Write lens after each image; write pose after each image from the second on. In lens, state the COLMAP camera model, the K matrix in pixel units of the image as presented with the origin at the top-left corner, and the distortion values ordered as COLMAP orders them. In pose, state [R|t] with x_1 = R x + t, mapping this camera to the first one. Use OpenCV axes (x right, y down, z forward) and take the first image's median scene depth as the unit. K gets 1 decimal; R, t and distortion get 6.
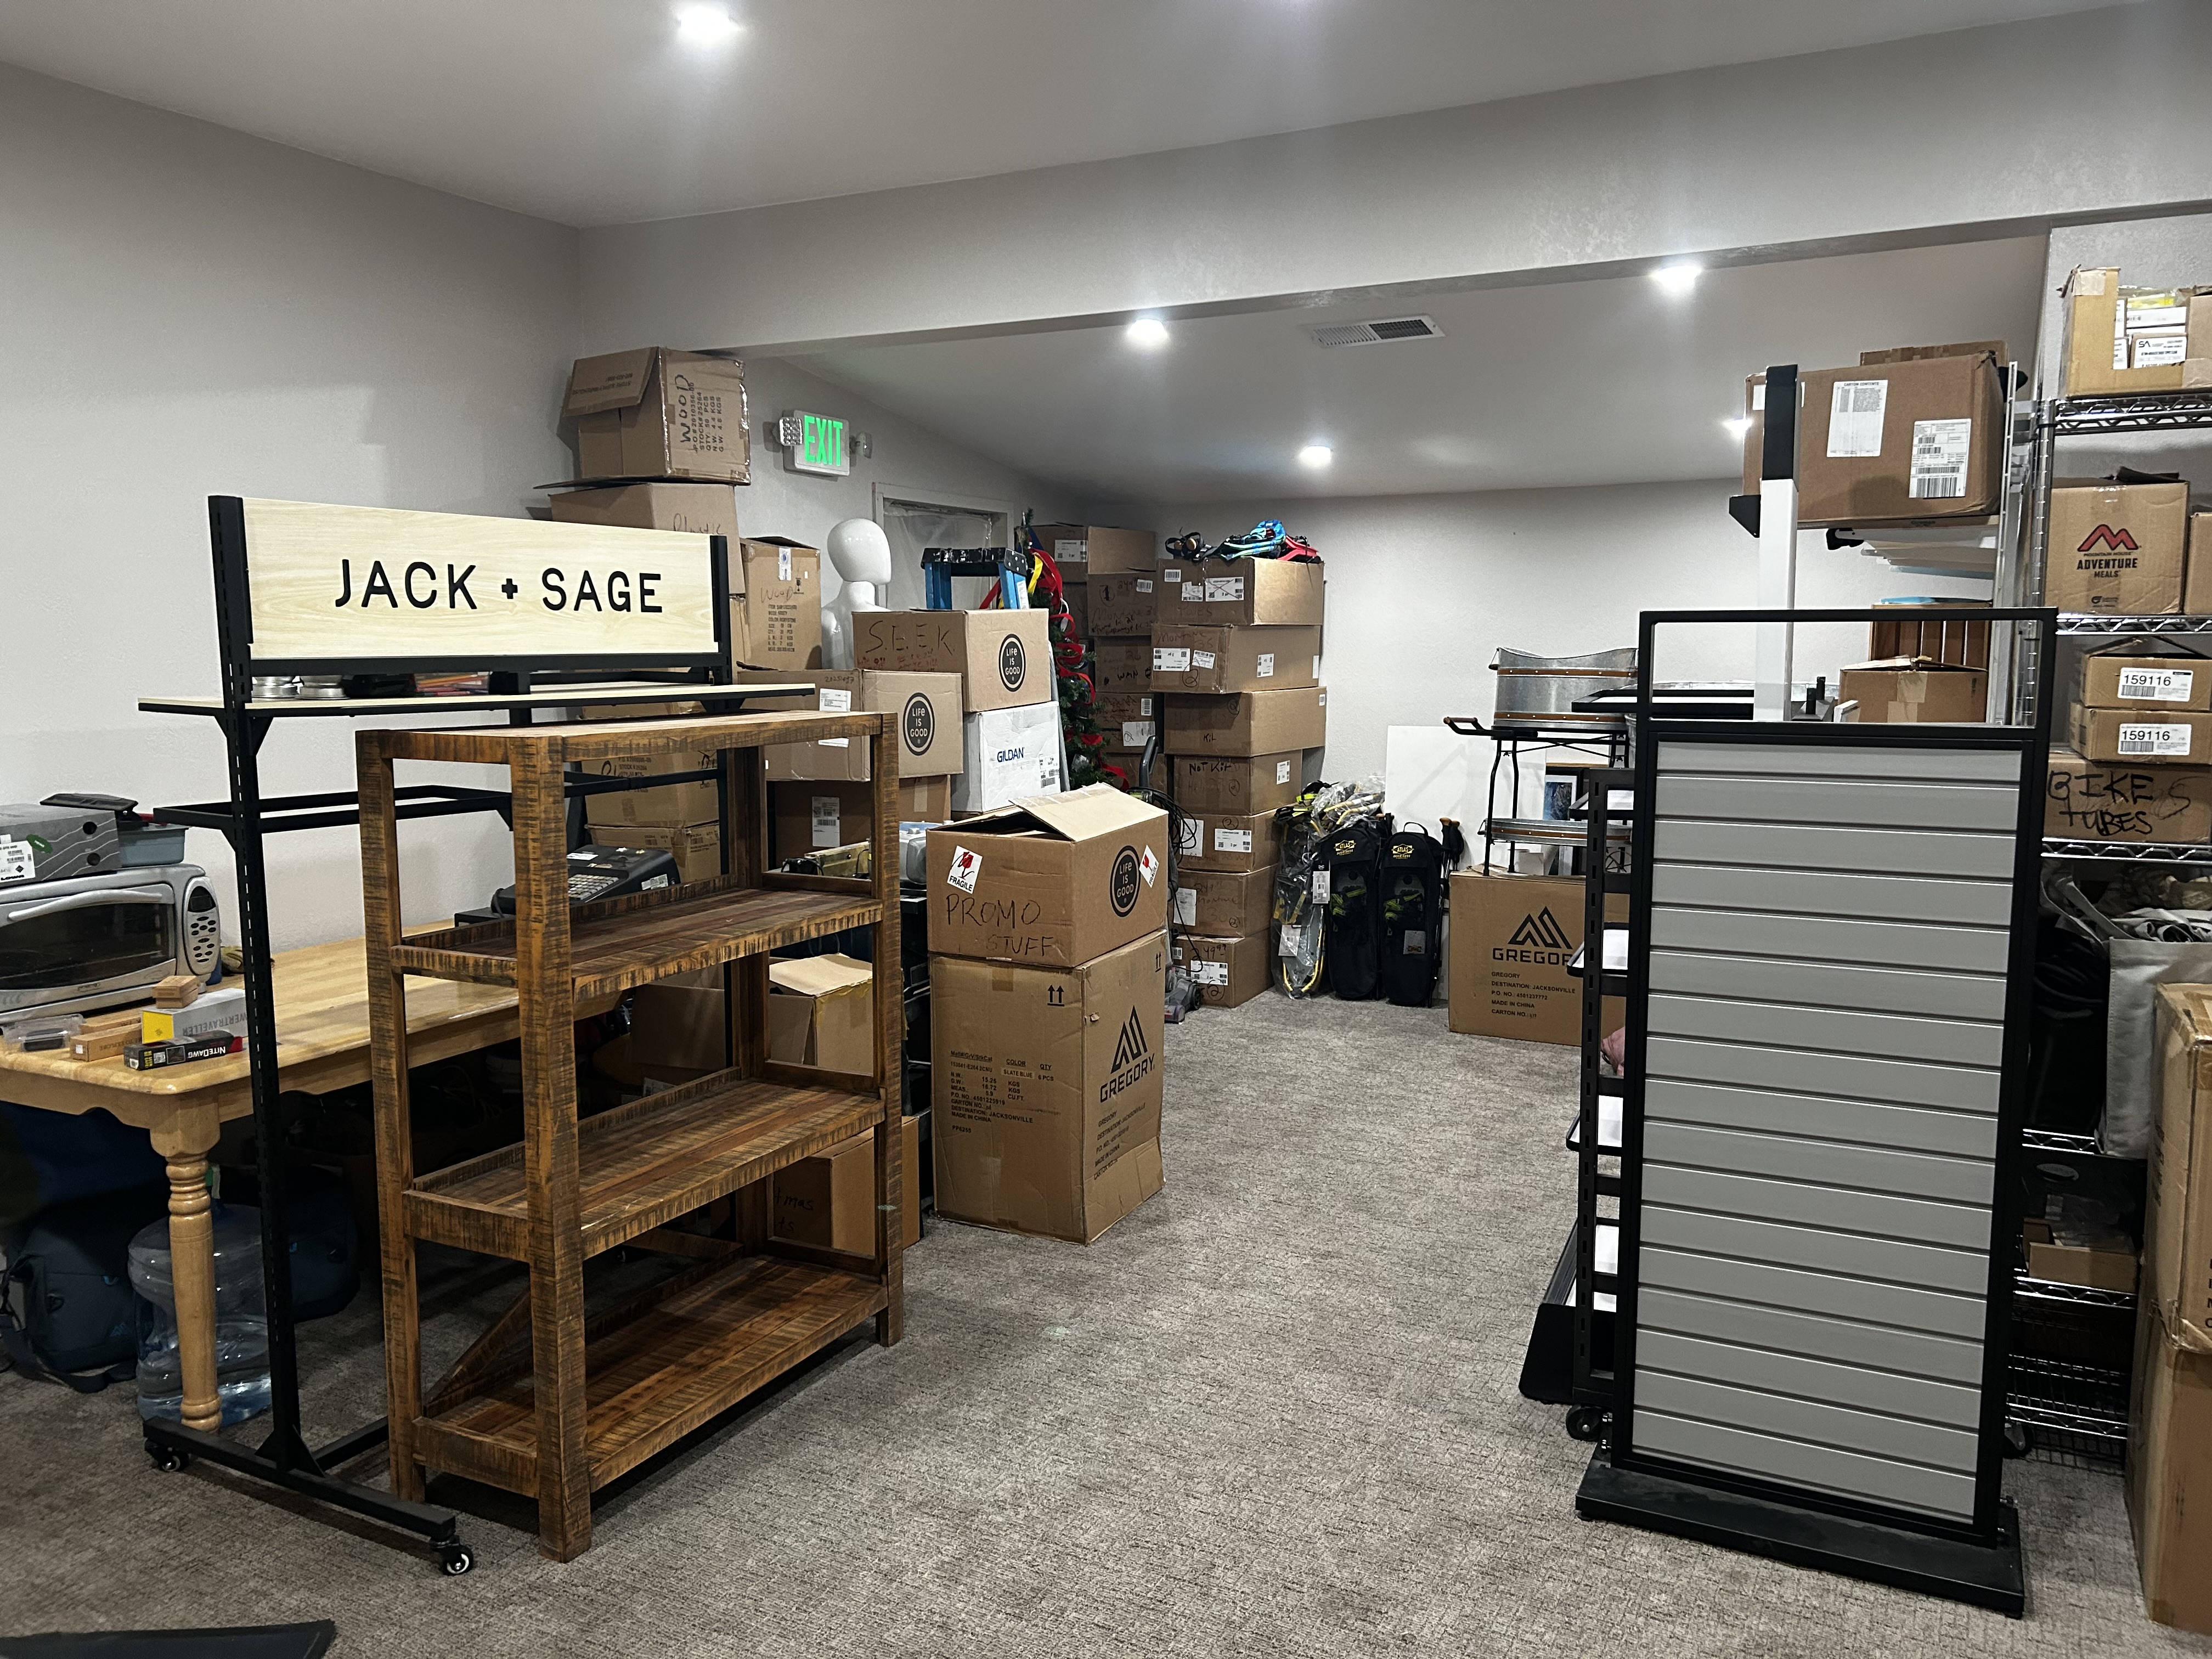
lens RADIAL K [[1671.5, 0, 1110.5], [0, 1671.5, 838.2], [0, 0, 1]] dist [0.059873, -0.076563]
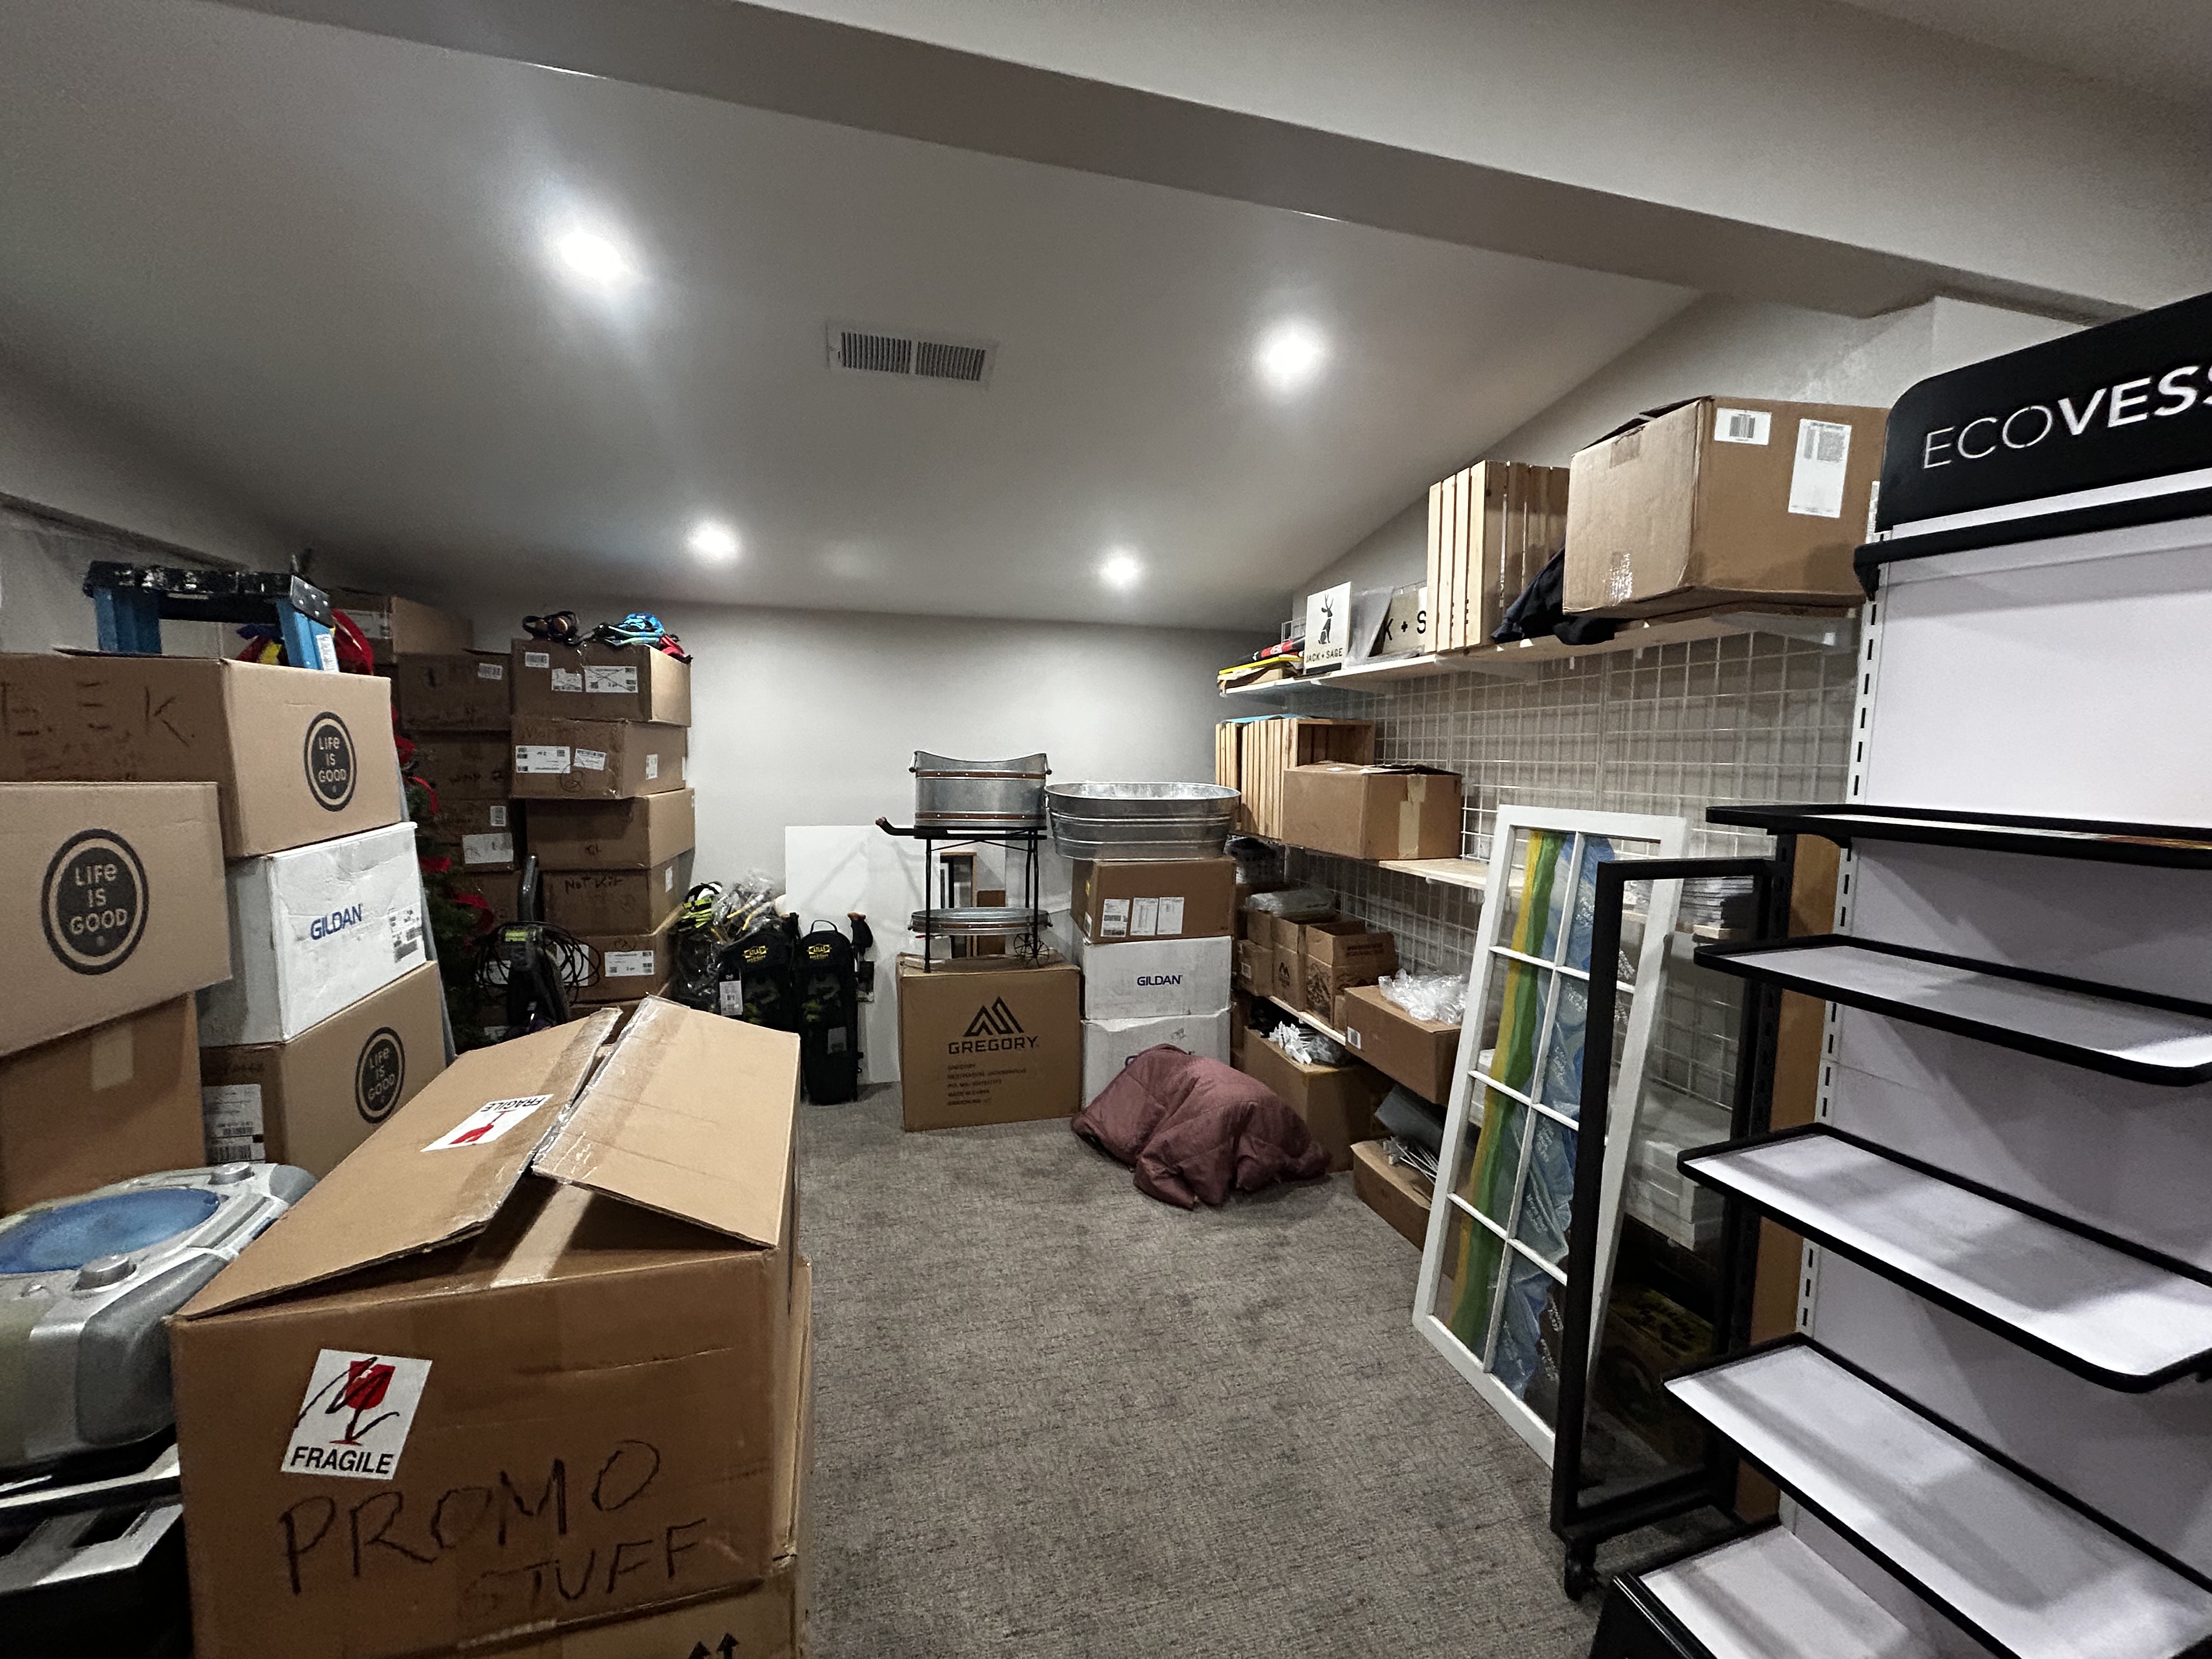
lens RADIAL K [[886.1, 0, 1101.7], [0, 886.1, 824.5], [0, 0, 1]] dist [-0.001581, 0.000275]
pose [[0.735717, -0.042146, 0.675977, -0.061291], [0.068124, 0.997605, -0.011946, -0.053416], [-0.673855, 0.054839, 0.736826, 0.518486]]
